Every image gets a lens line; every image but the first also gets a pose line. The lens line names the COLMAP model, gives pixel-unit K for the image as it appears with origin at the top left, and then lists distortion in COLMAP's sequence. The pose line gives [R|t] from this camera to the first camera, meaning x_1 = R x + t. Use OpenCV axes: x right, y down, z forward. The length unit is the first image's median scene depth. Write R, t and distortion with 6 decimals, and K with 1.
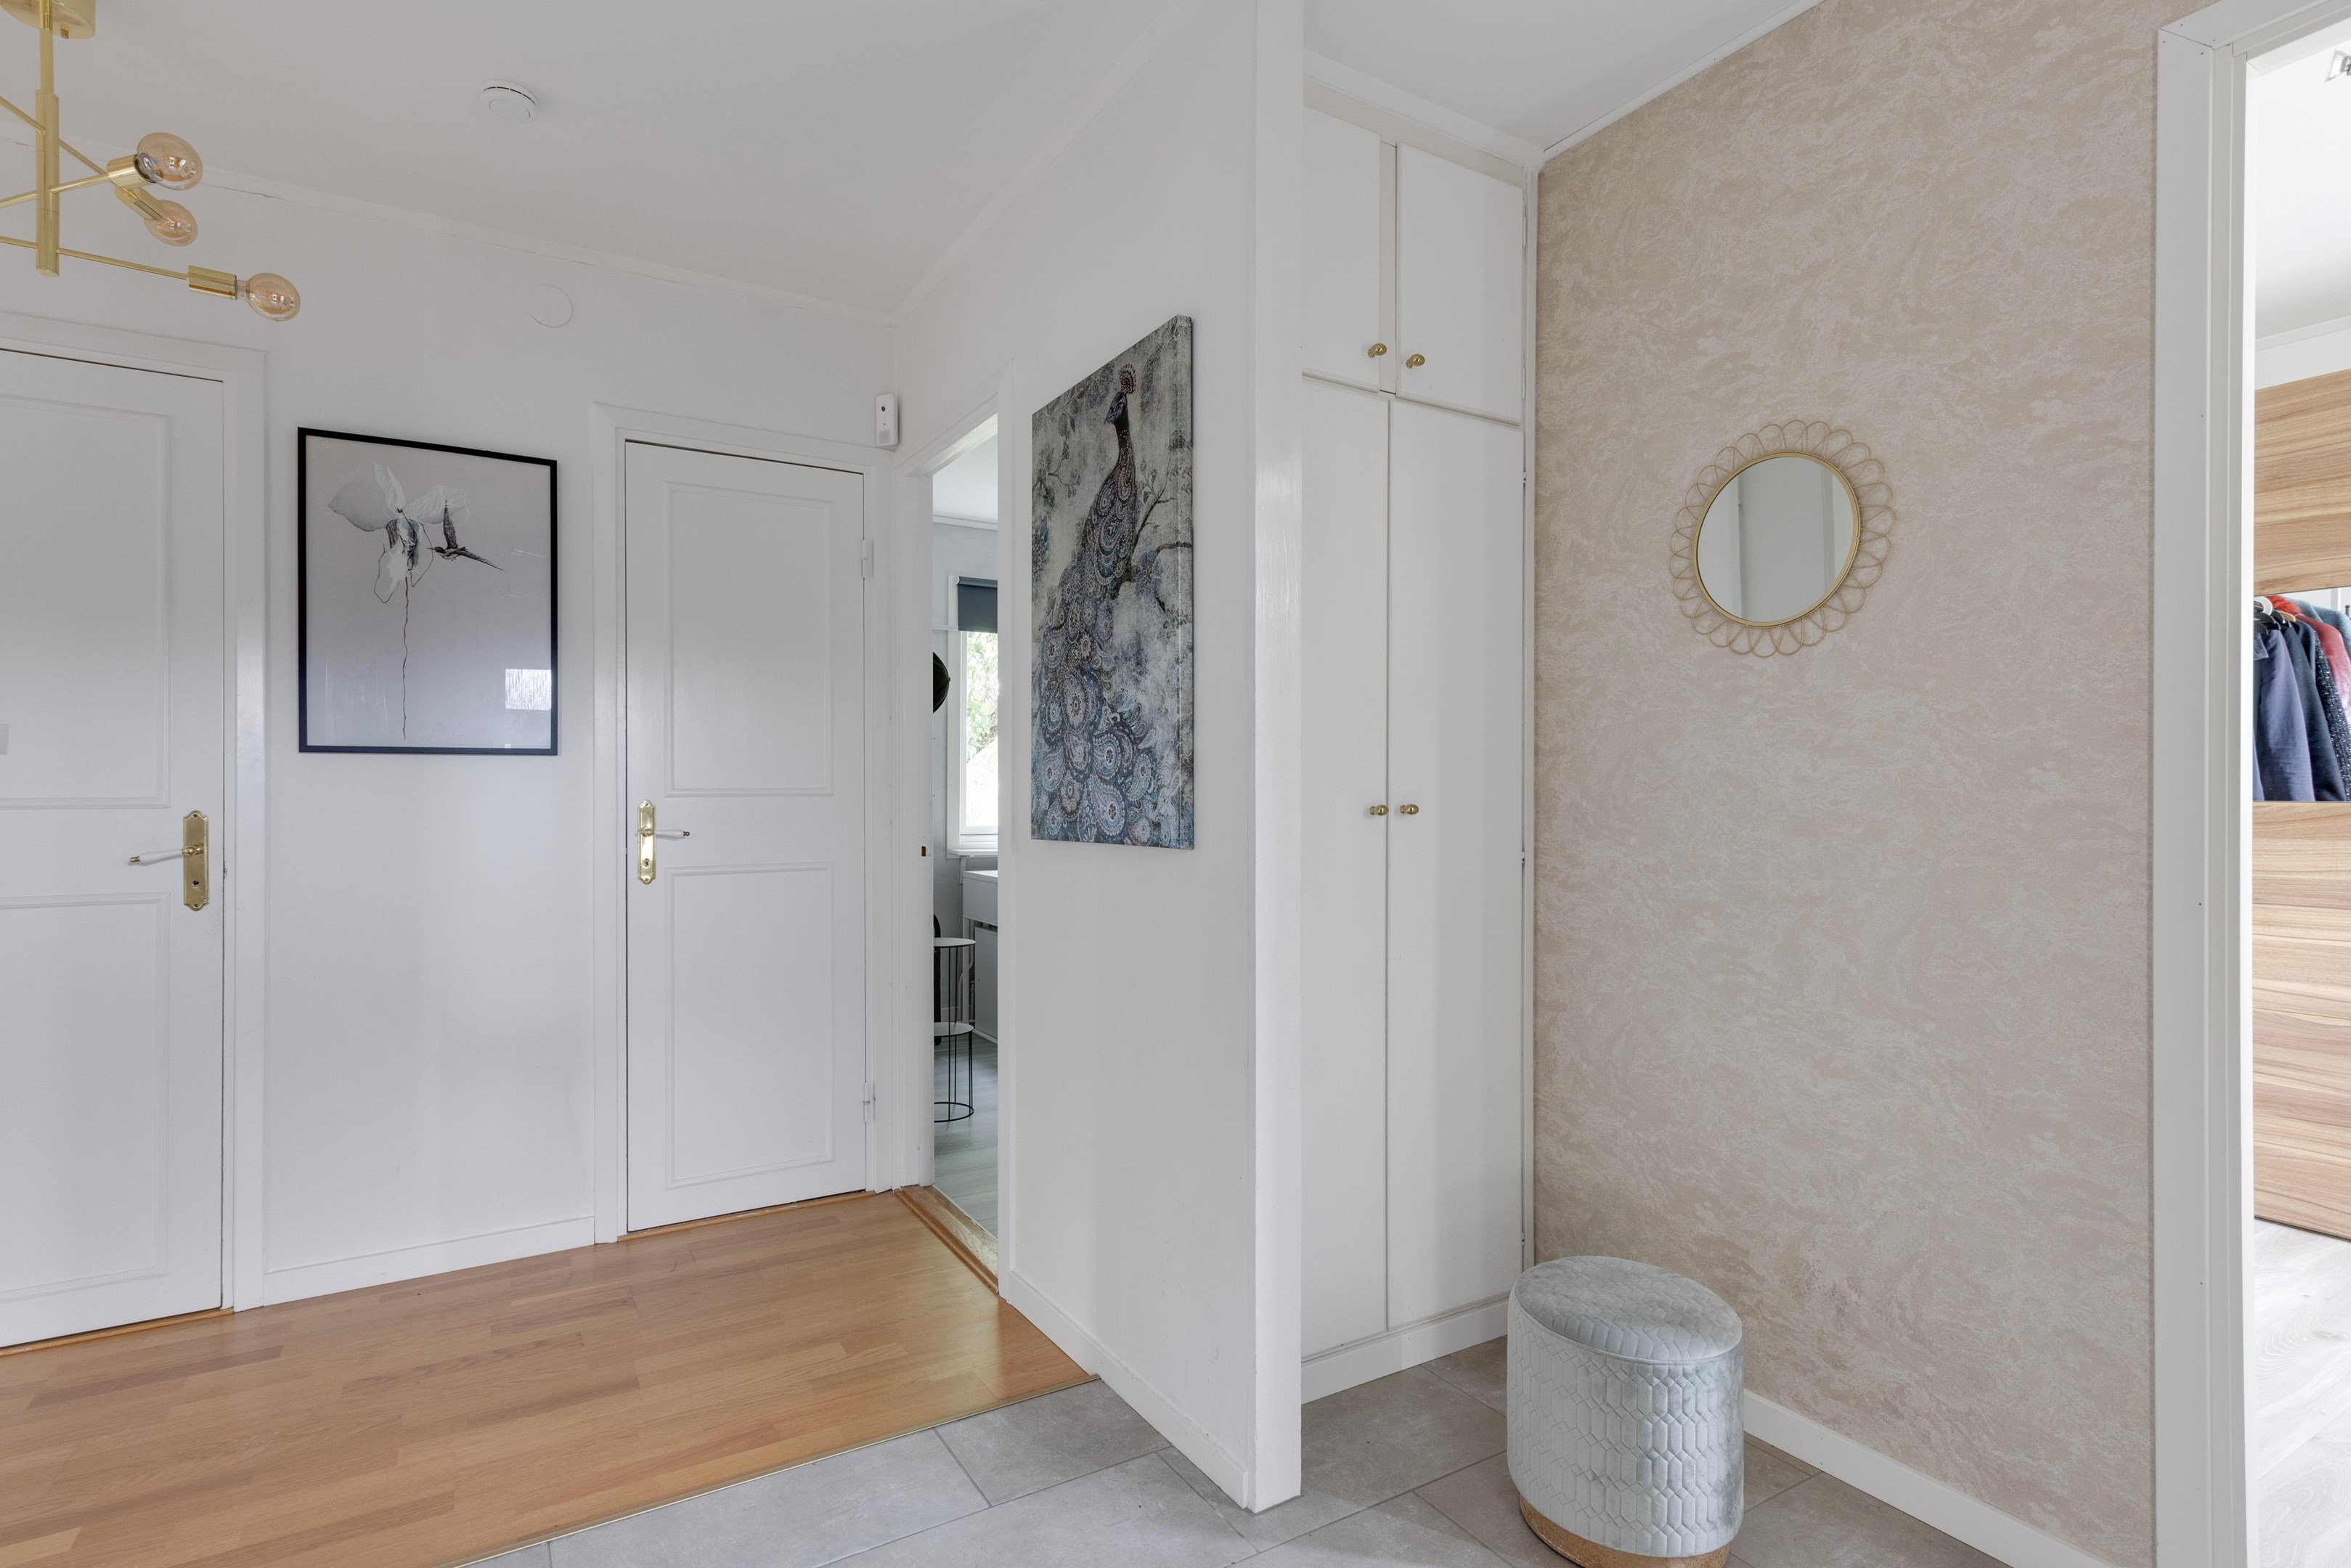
lens RADIAL K [[1130.3, 0, 1175.5], [0, 1130.3, 784.0], [0, 0, 1]] dist [-0.001609, -0.000537]
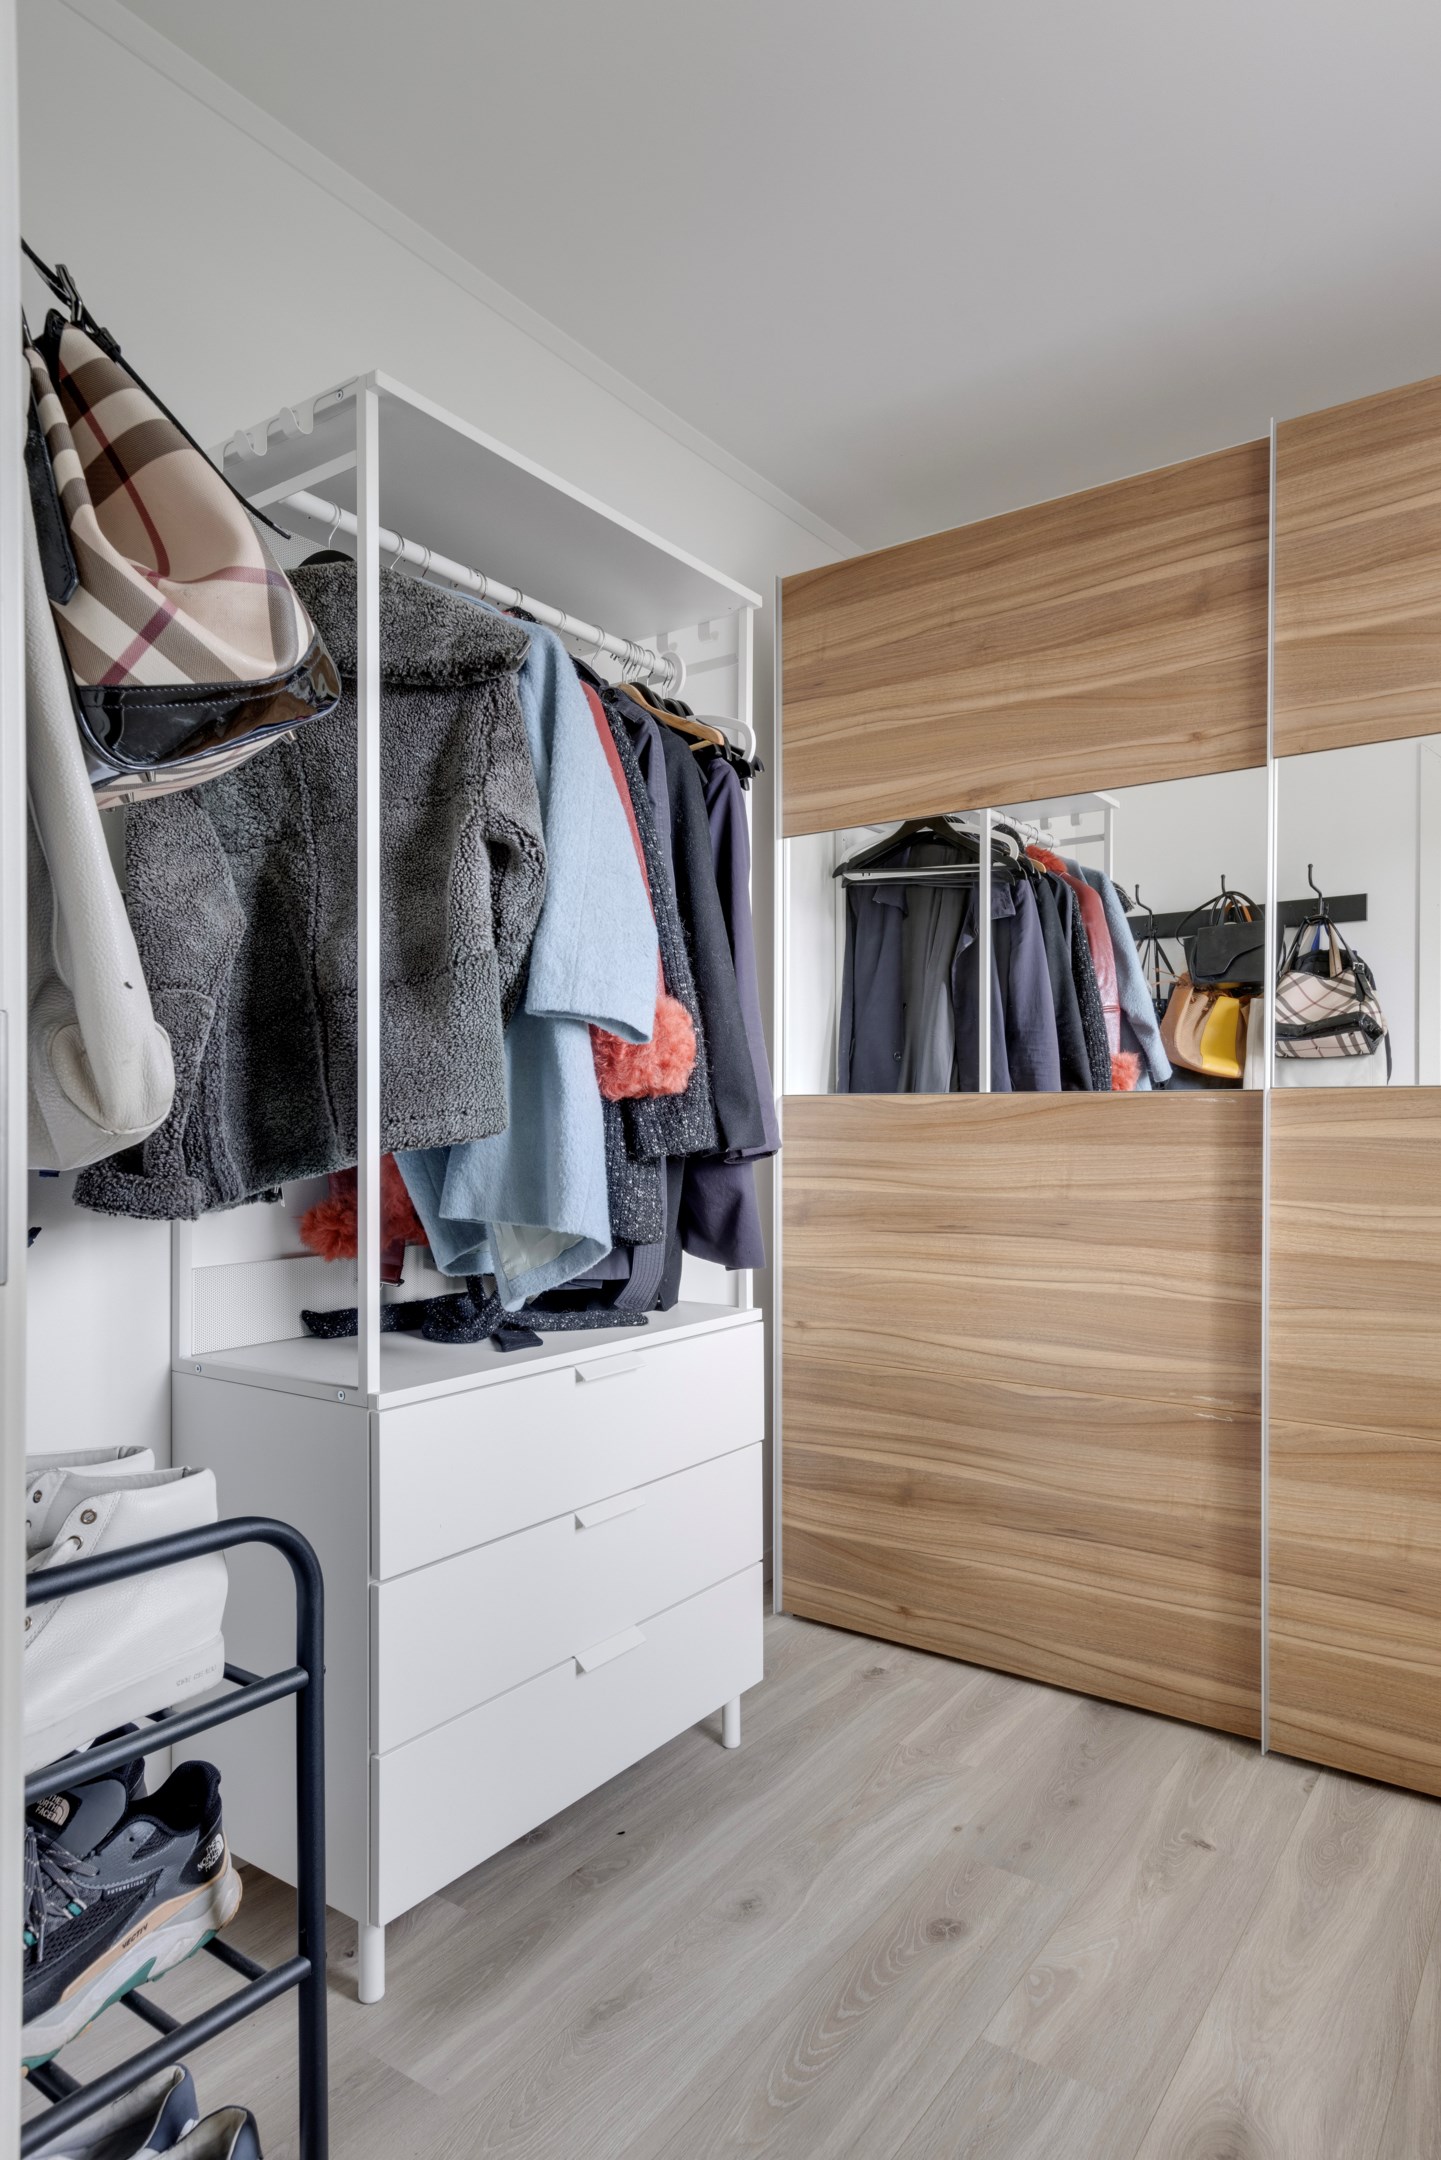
lens RADIAL K [[1275.9, 0, 719.1], [0, 1275.9, 1108.3], [0, 0, 1]] dist [0.001932, 0.000425]
pose [[0.913331, 0.000226, 0.407218, 0.488870], [-0.001069, 0.999998, 0.001843, 0.024491], [-0.407217, -0.002119, 0.913329, 0.318702]]
